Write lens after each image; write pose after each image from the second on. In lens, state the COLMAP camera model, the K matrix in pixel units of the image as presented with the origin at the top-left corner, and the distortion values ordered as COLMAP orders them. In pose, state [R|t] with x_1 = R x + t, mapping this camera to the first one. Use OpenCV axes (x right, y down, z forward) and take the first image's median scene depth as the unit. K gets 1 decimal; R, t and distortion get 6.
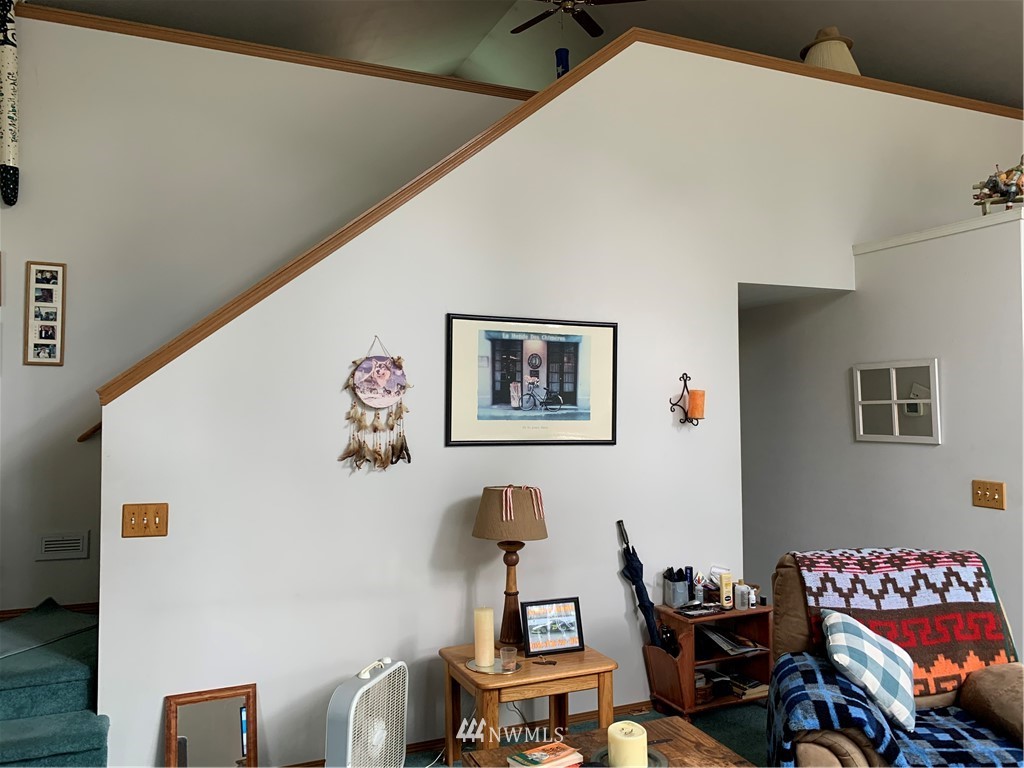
lens RADIAL K [[782.7, 0, 510.3], [0, 782.7, 371.8], [0, 0, 1]] dist [0.016774, -0.002433]
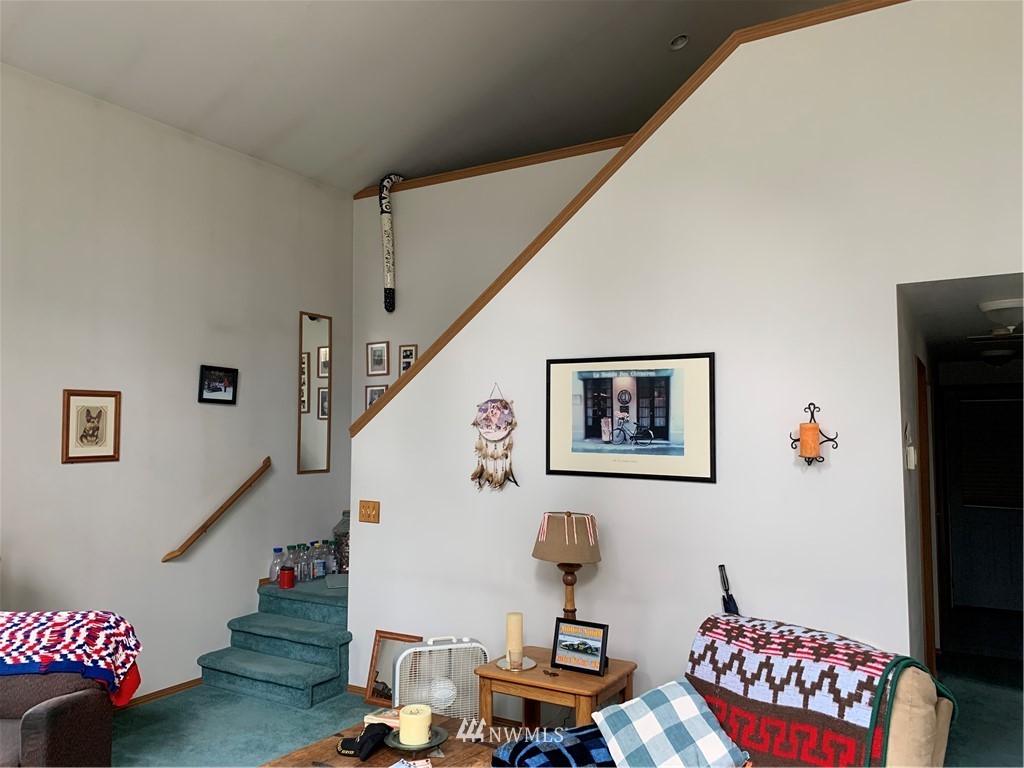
lens RADIAL K [[786.2, 0, 512.0], [0, 786.2, 384.0], [0, 0, 1]] dist [-0.001847, -0.004253]
pose [[0.579256, -0.049077, -0.813667, 0.805390], [0.028975, 0.998795, -0.039615, 0.006091], [0.814630, -0.000629, 0.579980, 0.272766]]
